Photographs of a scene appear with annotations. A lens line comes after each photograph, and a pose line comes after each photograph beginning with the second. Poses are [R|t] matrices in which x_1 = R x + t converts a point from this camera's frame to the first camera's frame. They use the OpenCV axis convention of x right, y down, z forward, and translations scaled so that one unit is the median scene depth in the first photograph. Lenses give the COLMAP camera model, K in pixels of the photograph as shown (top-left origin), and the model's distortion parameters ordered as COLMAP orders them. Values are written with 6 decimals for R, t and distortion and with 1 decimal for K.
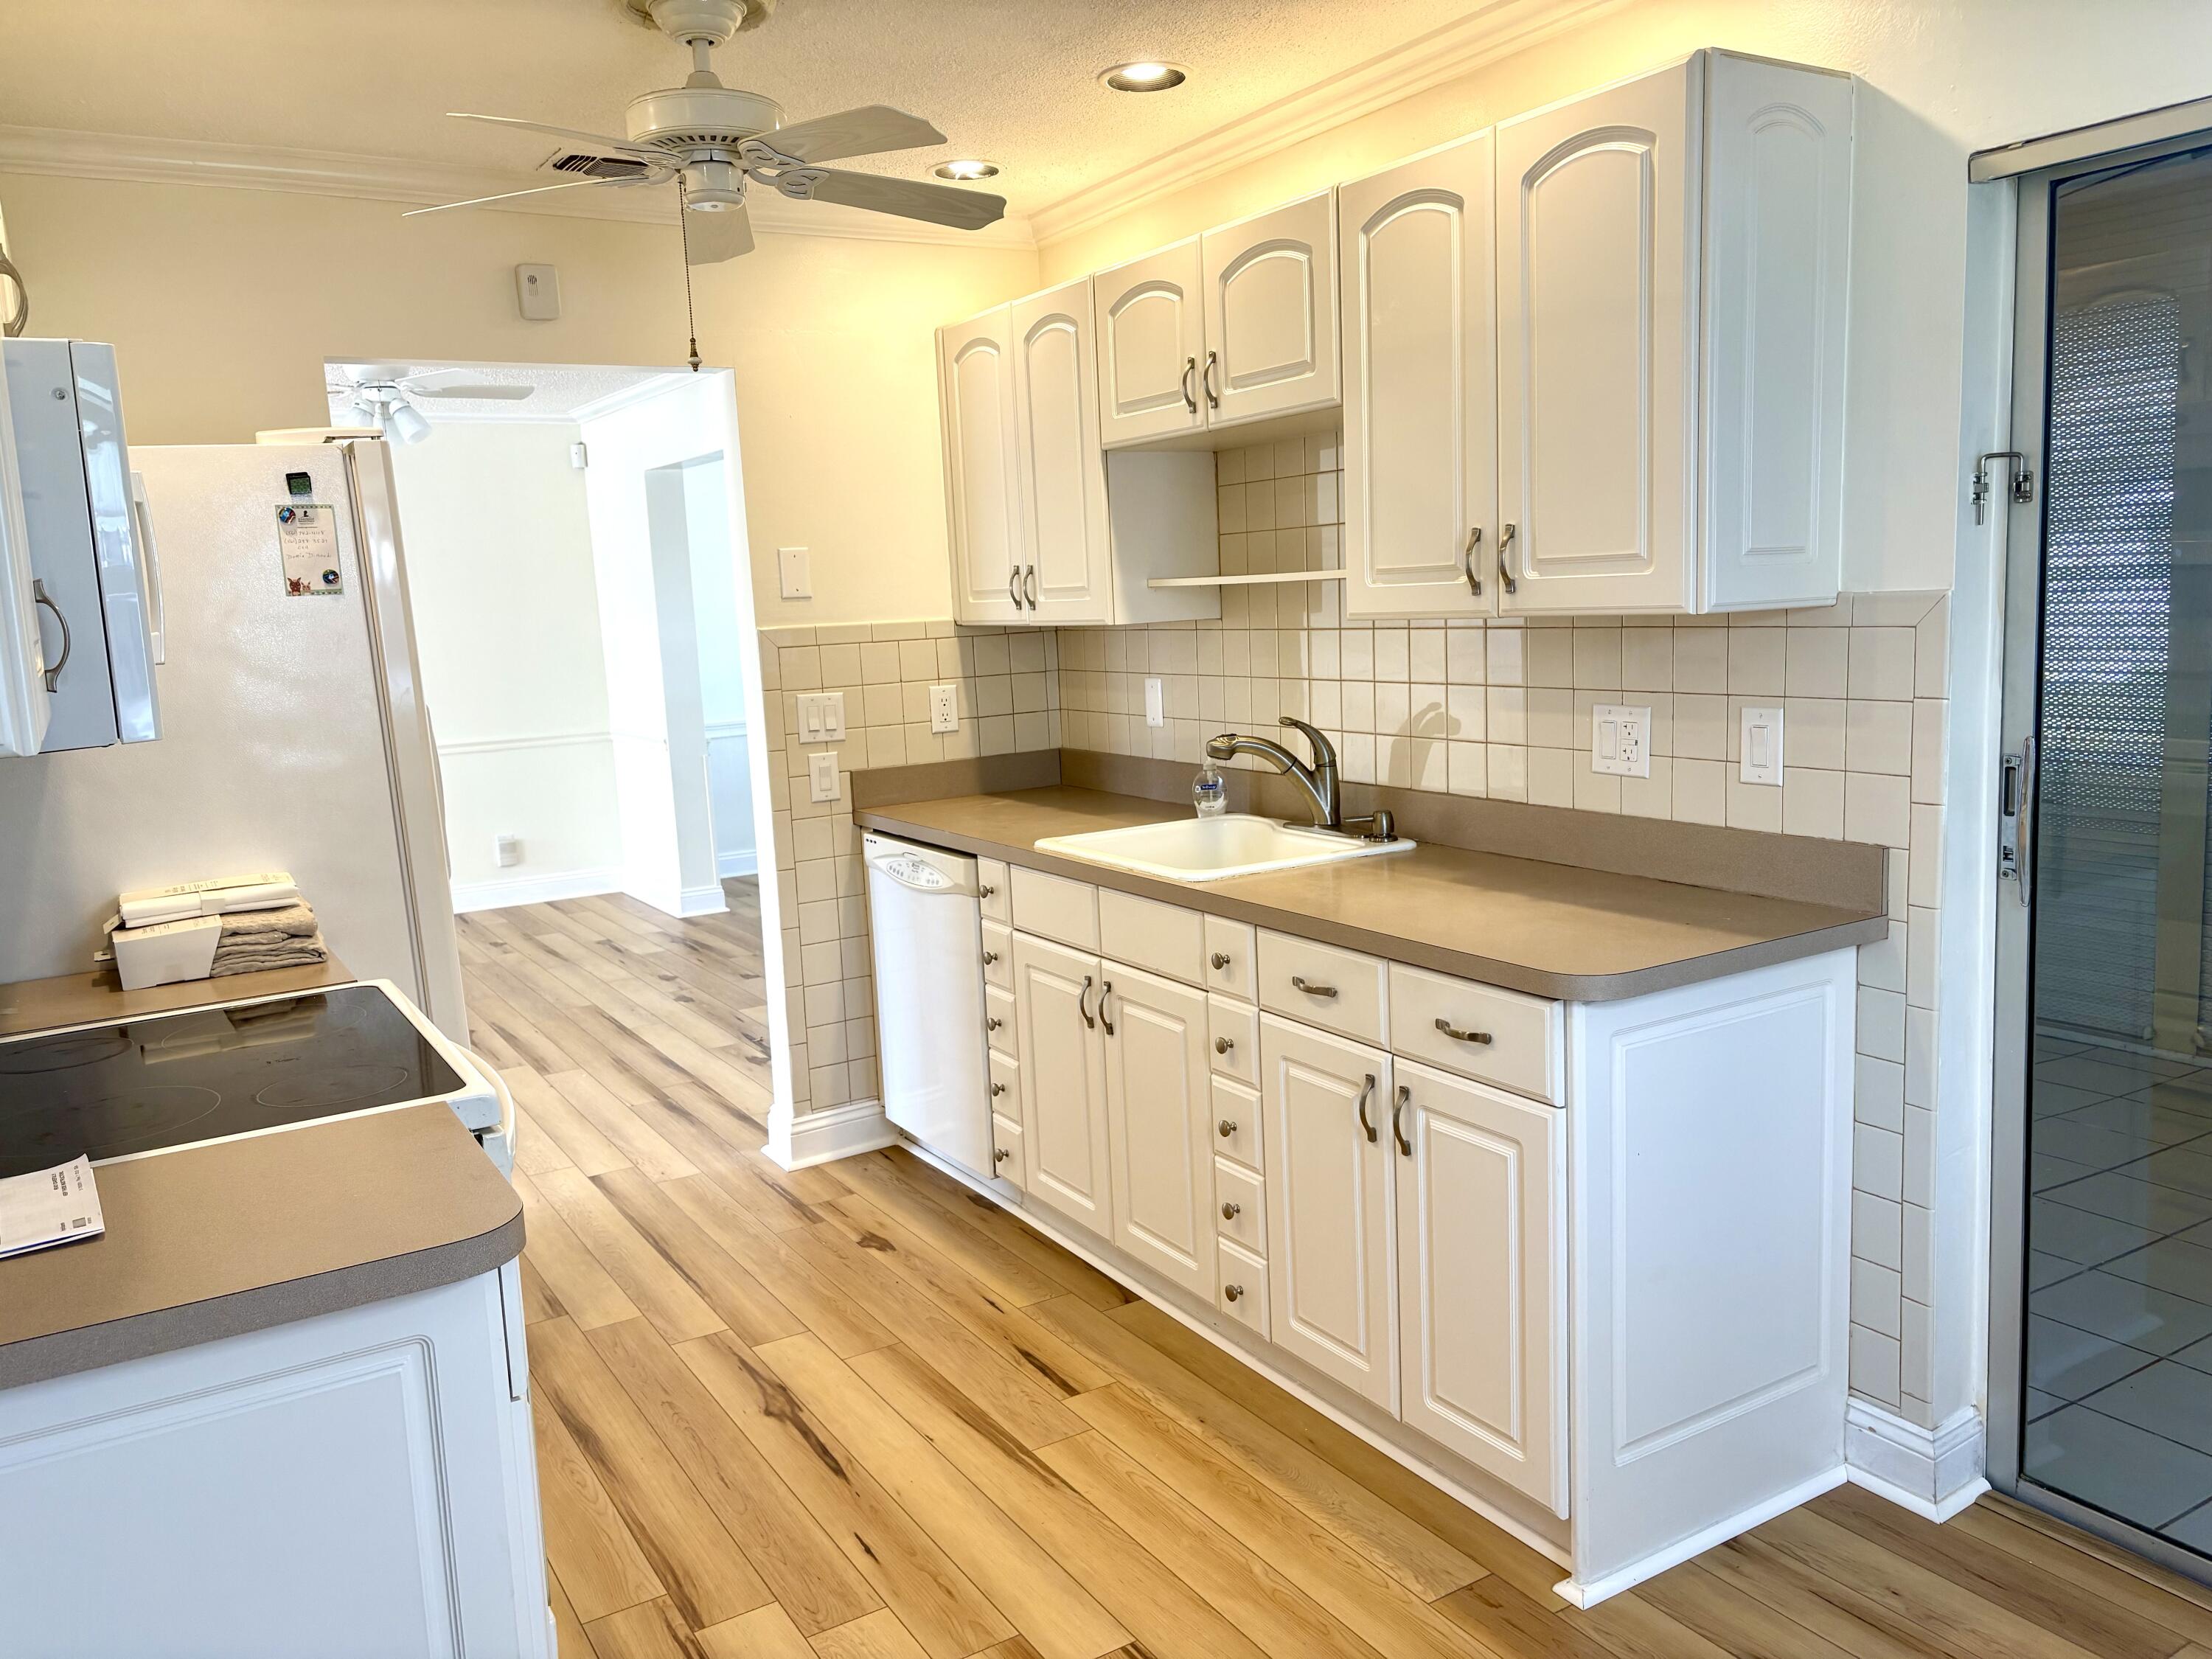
lens RADIAL K [[1673.3, 0, 1110.8], [0, 1673.3, 822.1], [0, 0, 1]] dist [0.062629, -0.046625]
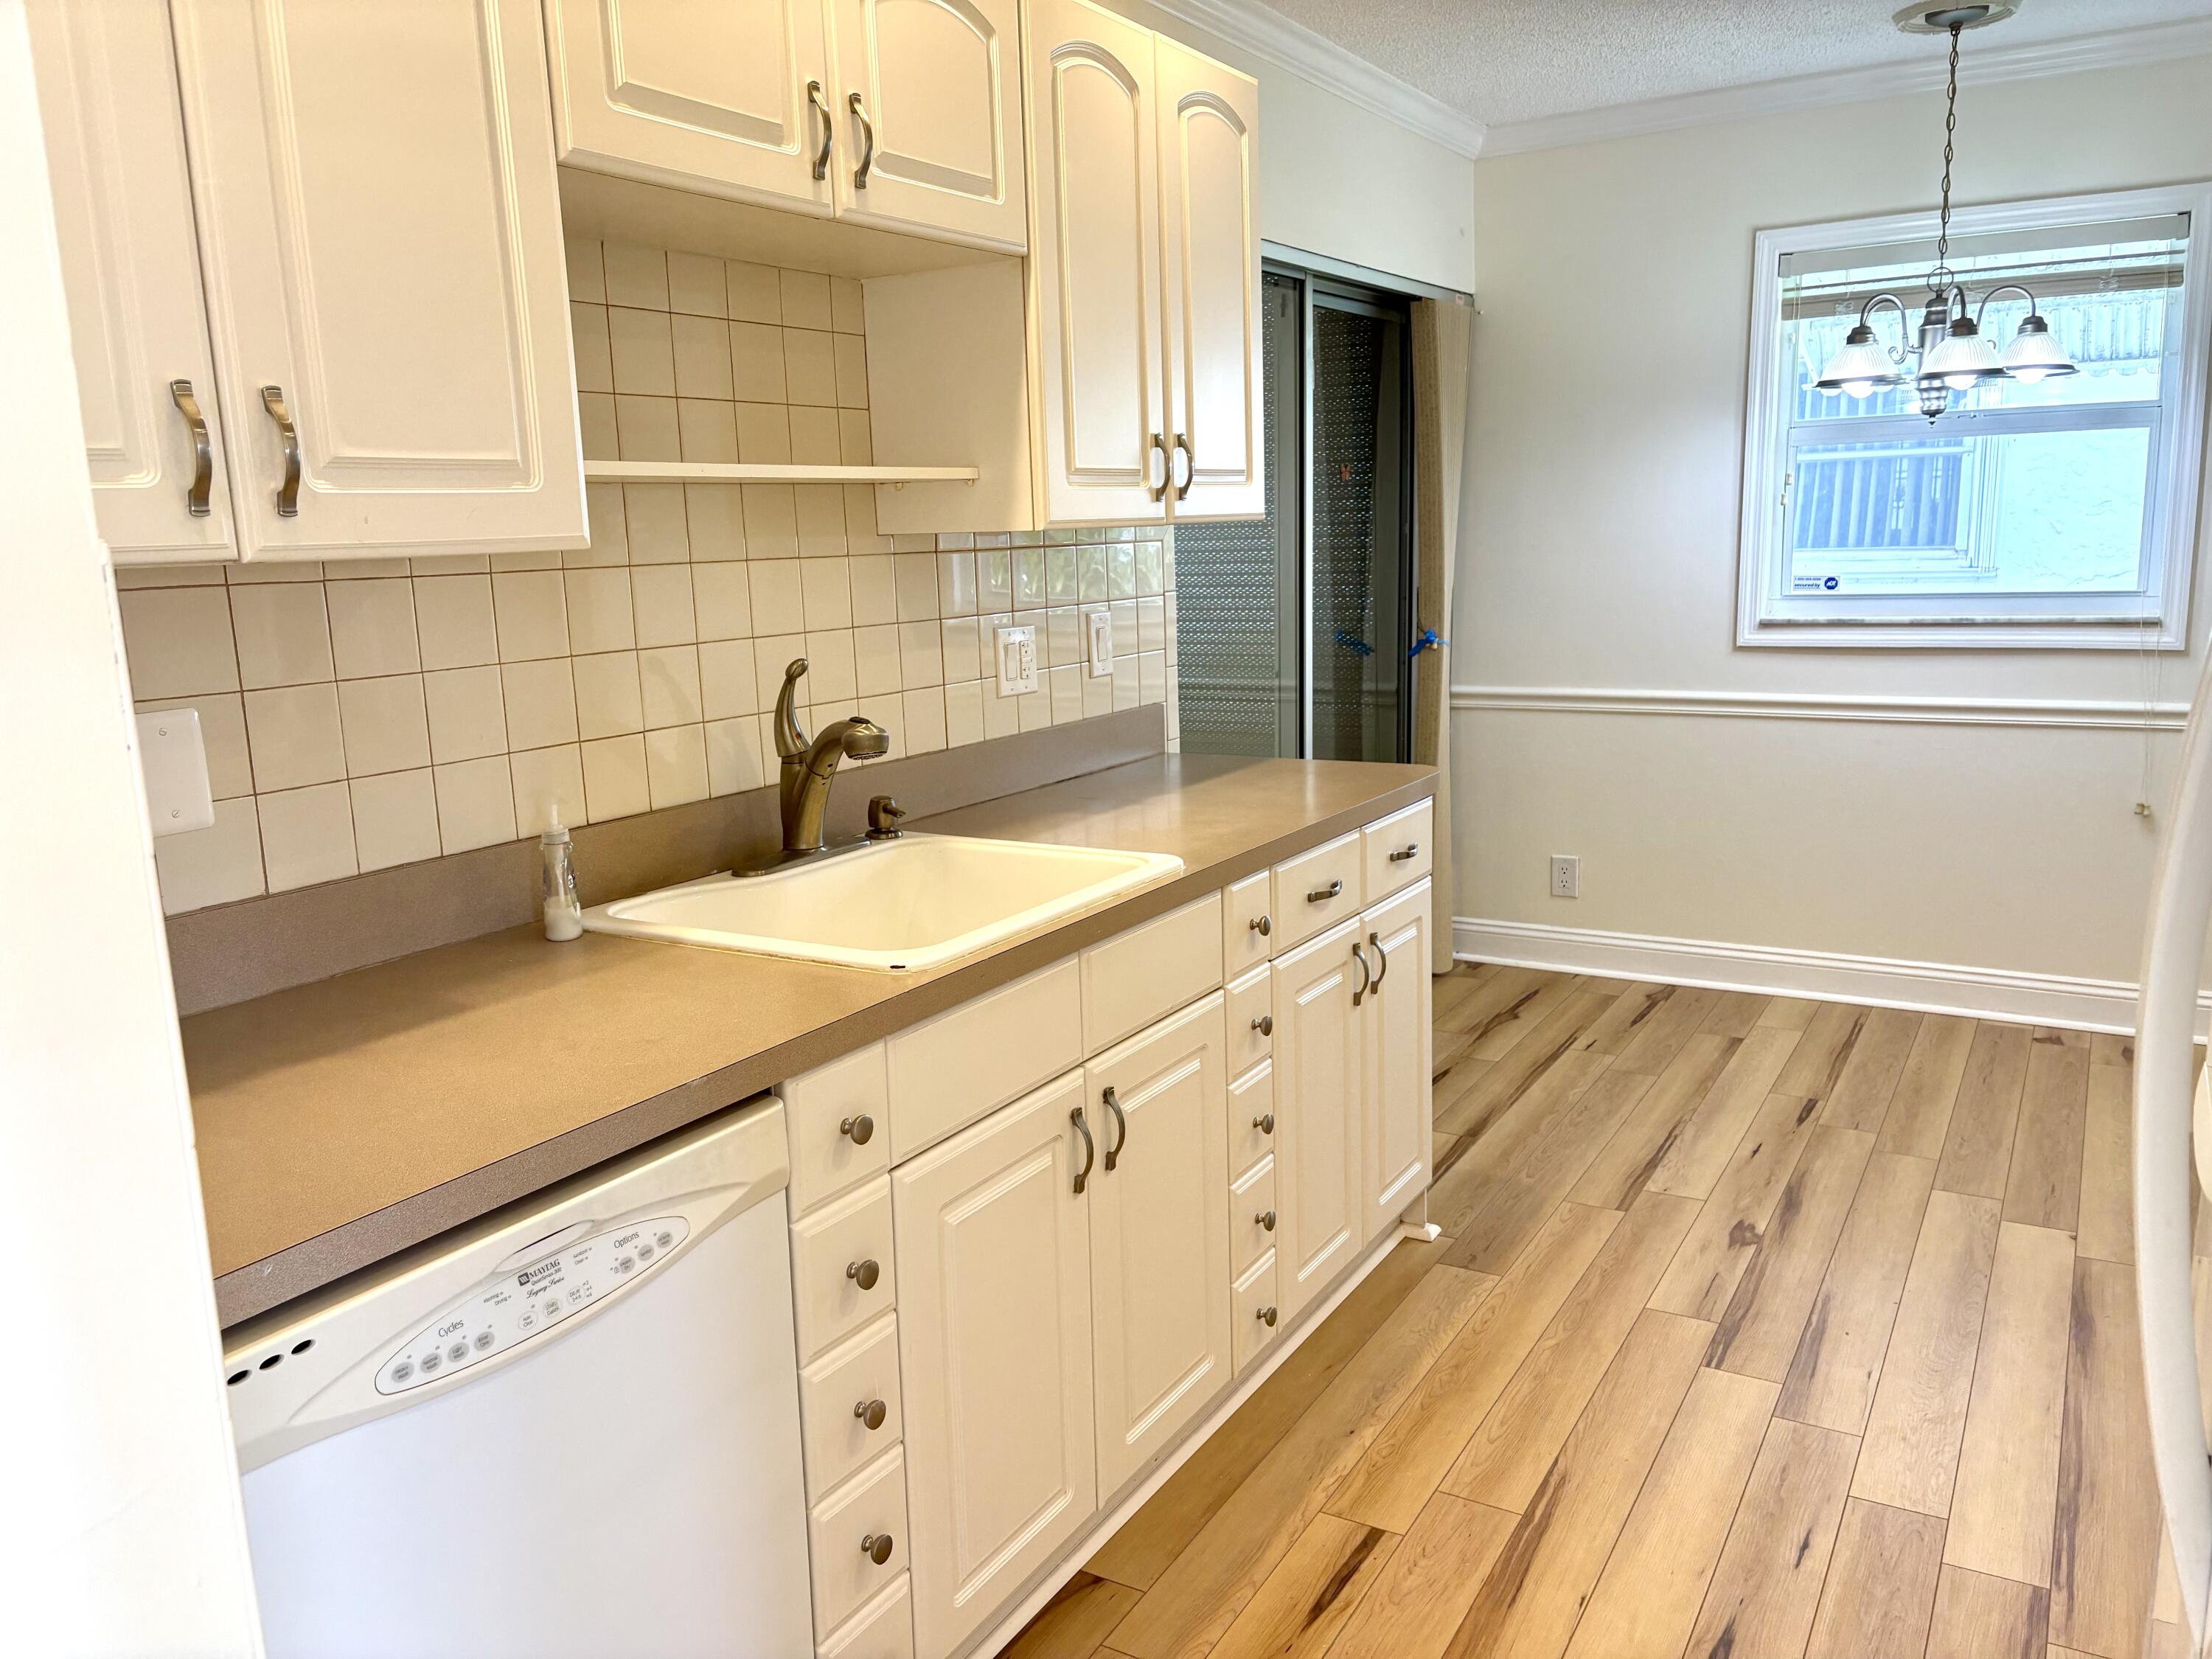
lens RADIAL K [[1678.8, 0, 1106.1], [0, 1678.8, 841.3], [0, 0, 1]] dist [0.065501, -0.064351]
pose [[-0.464154, -0.108775, 0.879050, -0.654915], [0.170986, 0.962761, 0.209417, -0.153478], [-0.869094, 0.247507, -0.428270, 1.474096]]
